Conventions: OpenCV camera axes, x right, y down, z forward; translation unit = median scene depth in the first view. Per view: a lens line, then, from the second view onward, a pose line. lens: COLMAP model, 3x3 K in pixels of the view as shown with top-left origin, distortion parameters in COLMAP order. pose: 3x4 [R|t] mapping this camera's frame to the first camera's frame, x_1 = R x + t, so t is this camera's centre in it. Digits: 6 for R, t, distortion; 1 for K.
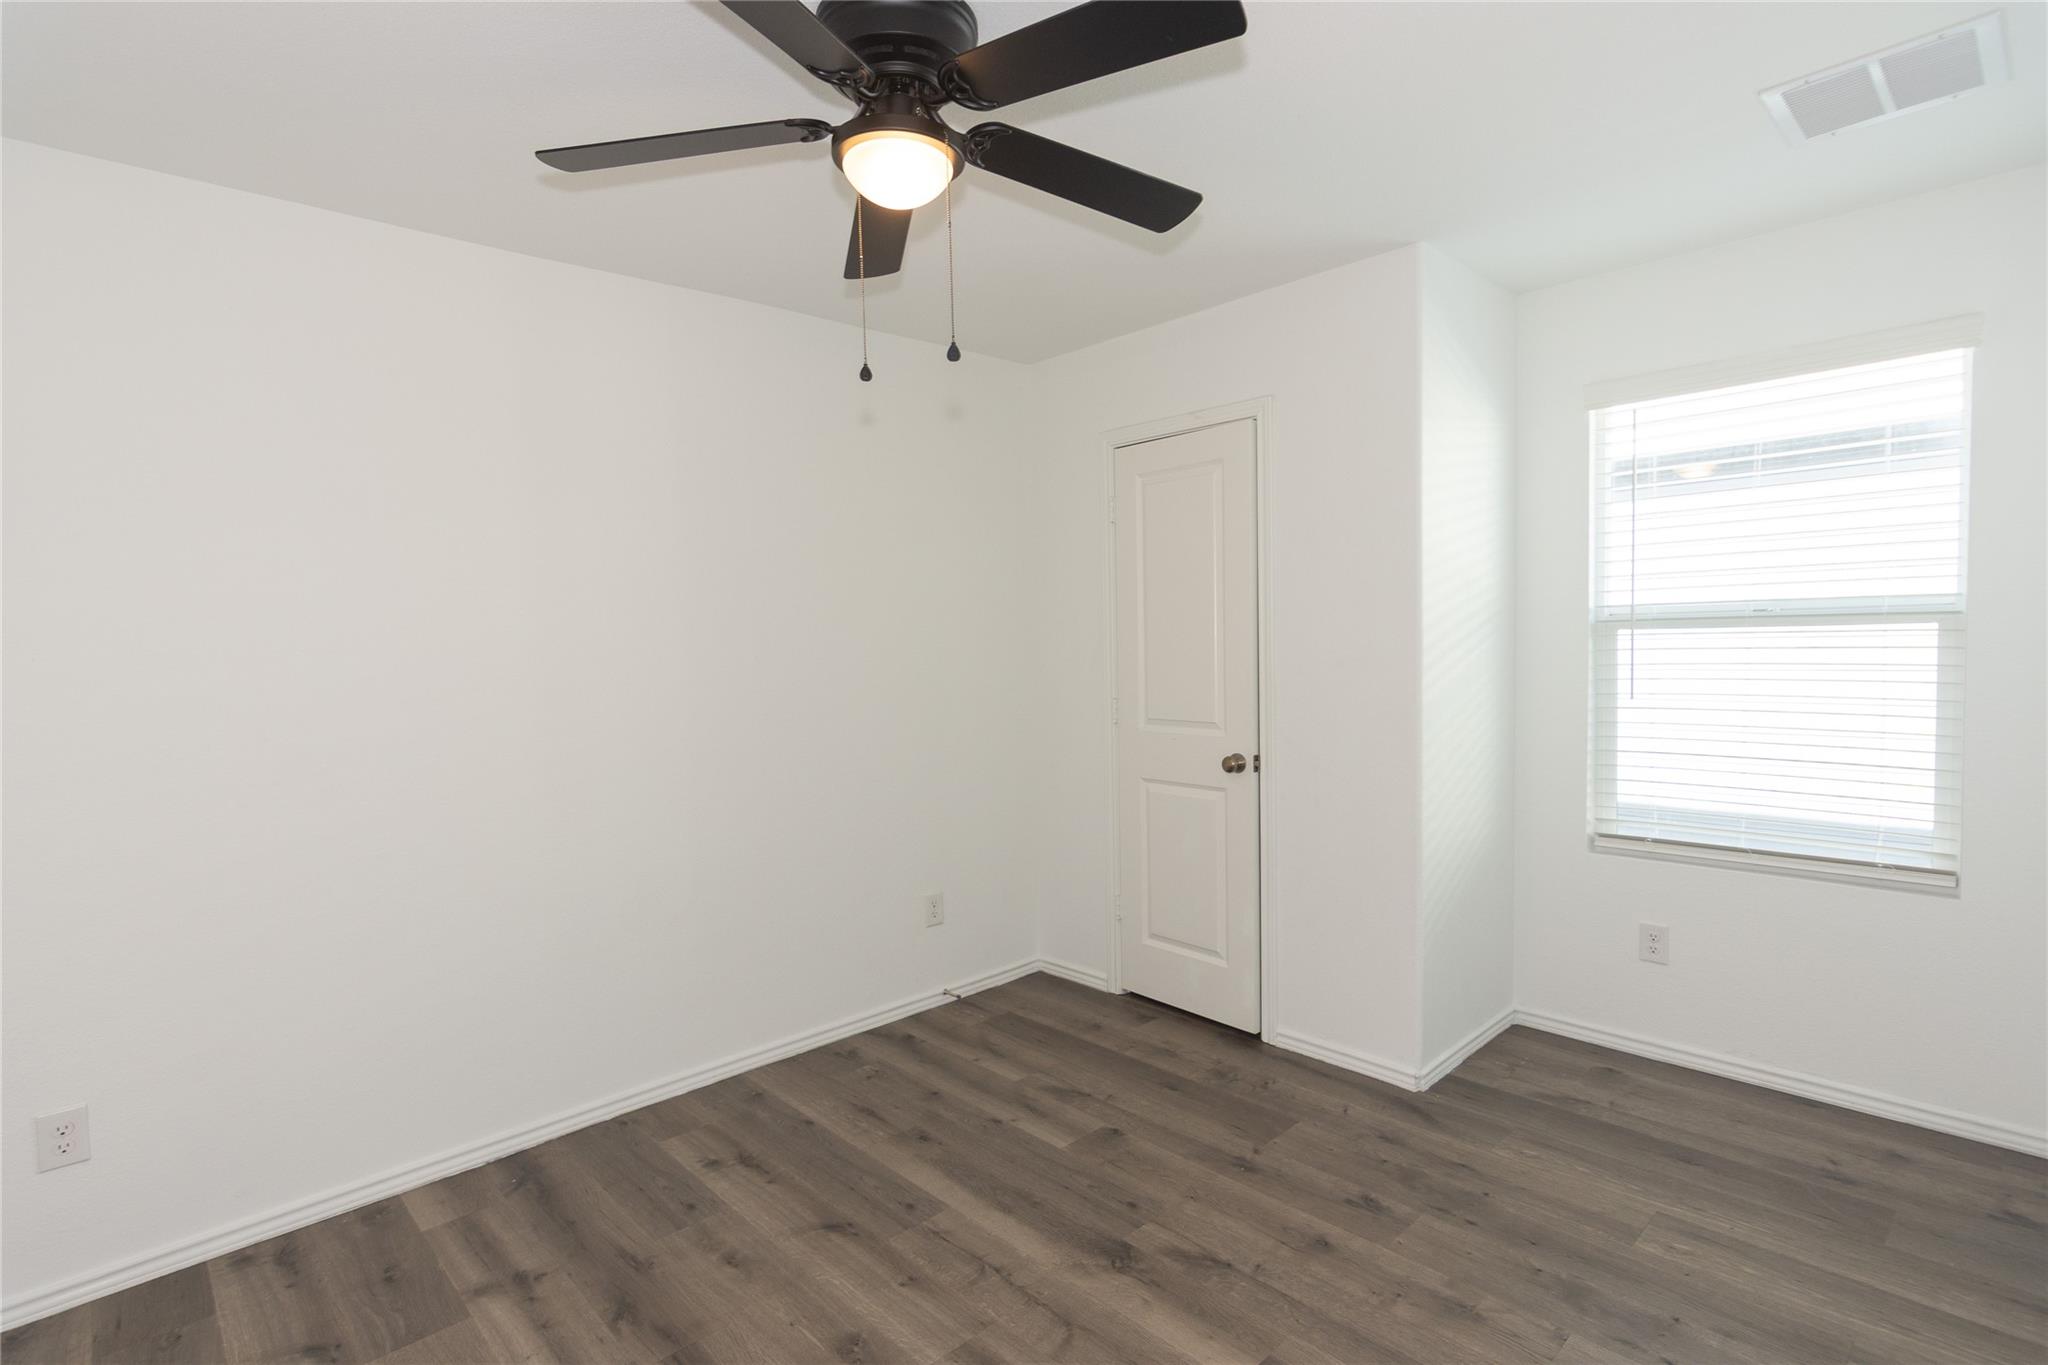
lens RADIAL K [[1012.6, 0, 1011.2], [0, 1012.6, 692.2], [0, 0, 1]] dist [0.002921, 0.001869]
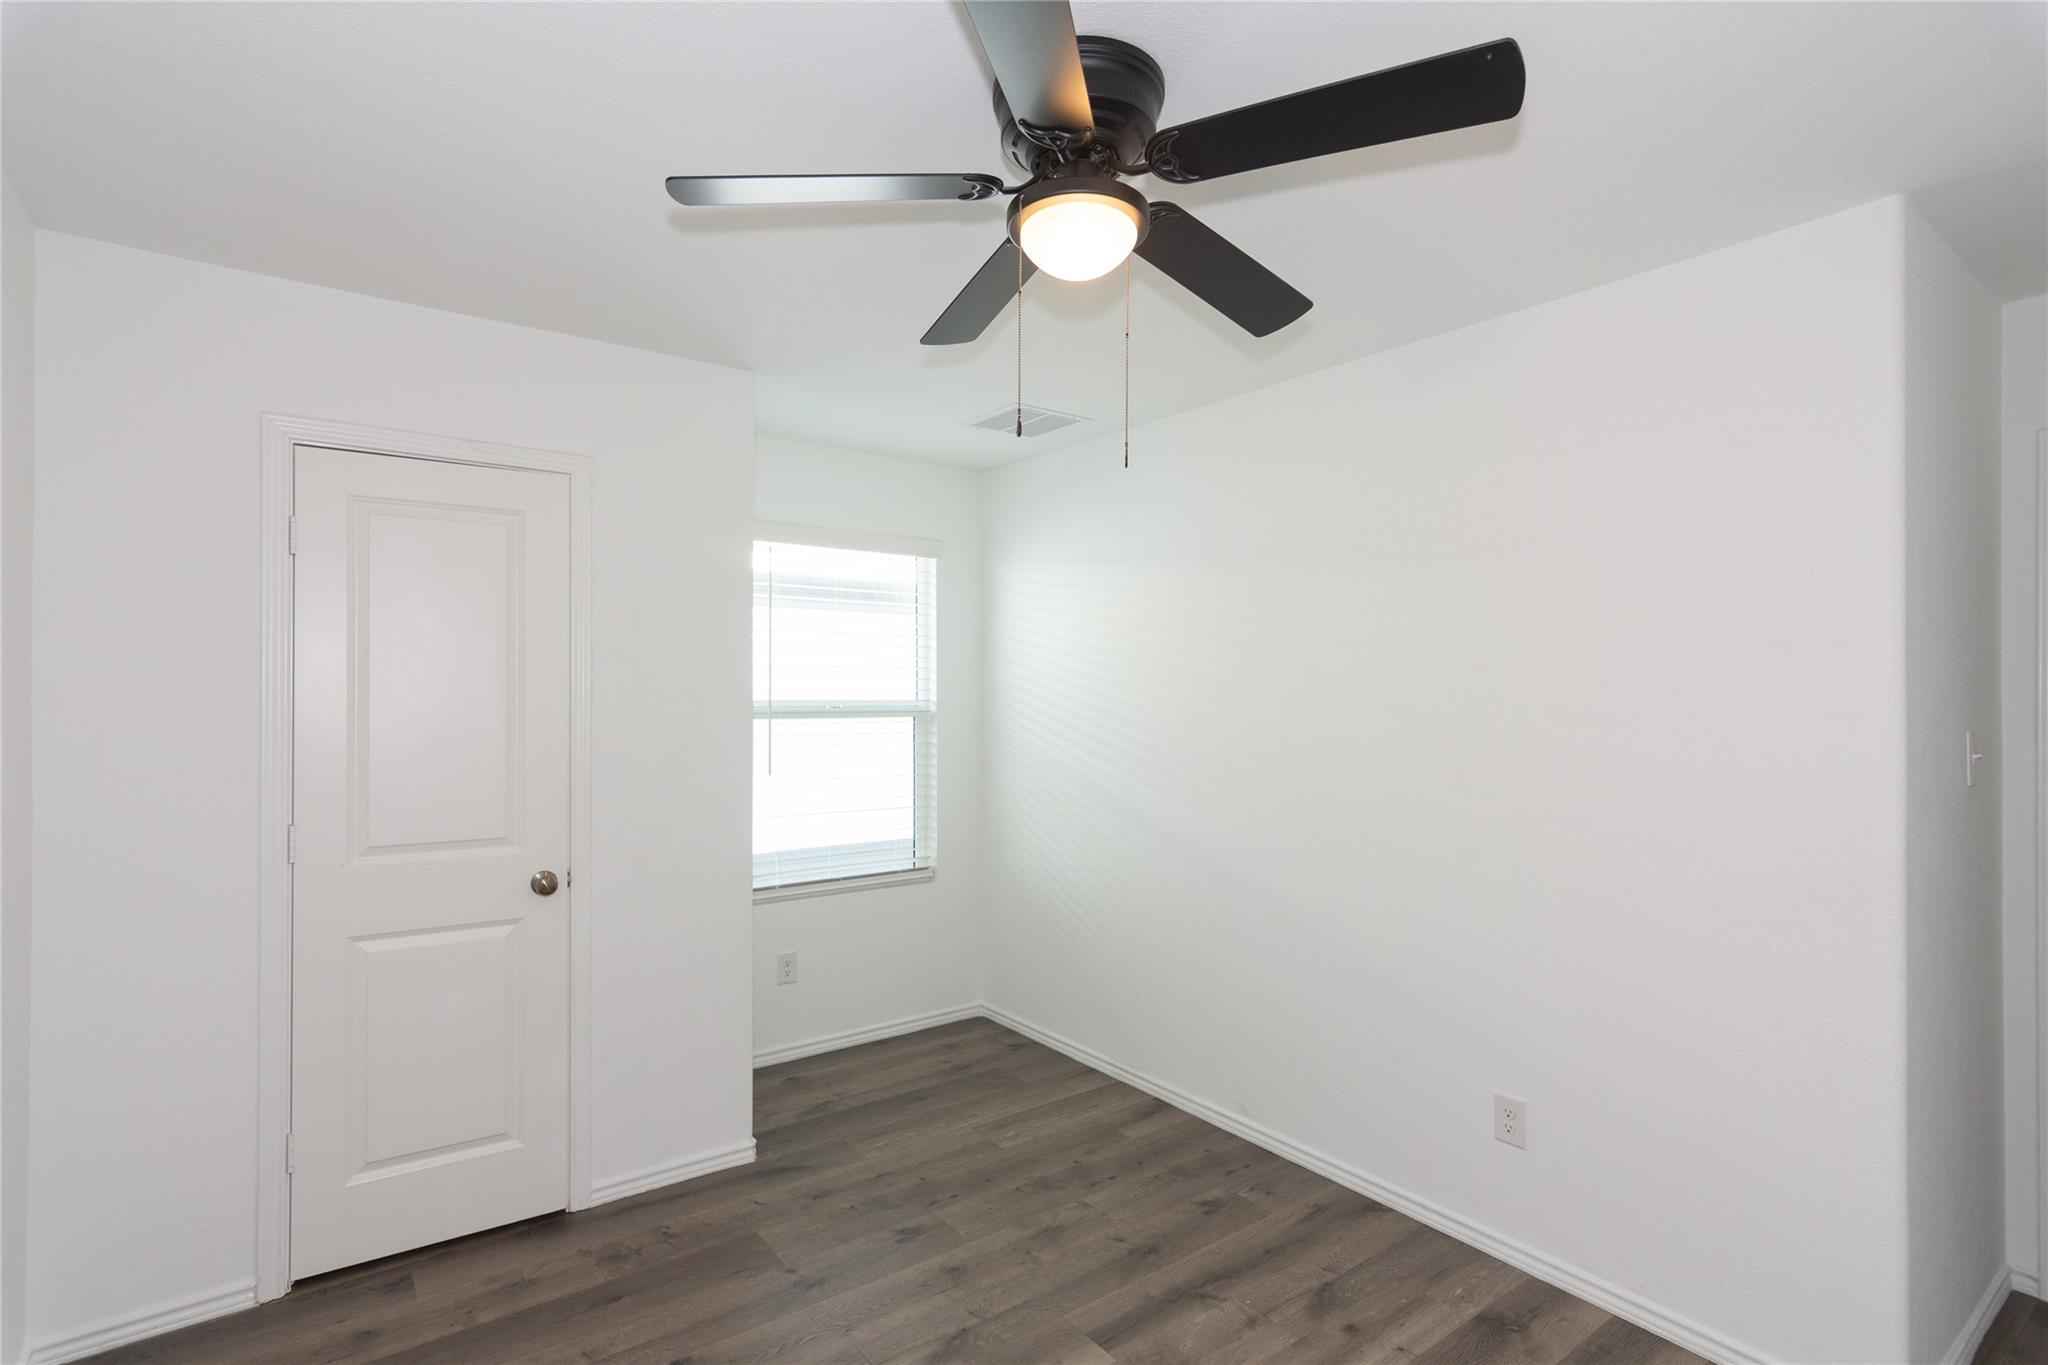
lens RADIAL K [[1012.6, 0, 1011.2], [0, 1012.6, 692.2], [0, 0, 1]] dist [0.002921, 0.001869]
pose [[0.101105, 0.023458, 0.994599, -0.670001], [0.046221, 0.998532, -0.028250, -0.052385], [-0.993801, 0.048827, 0.099873, 0.642984]]
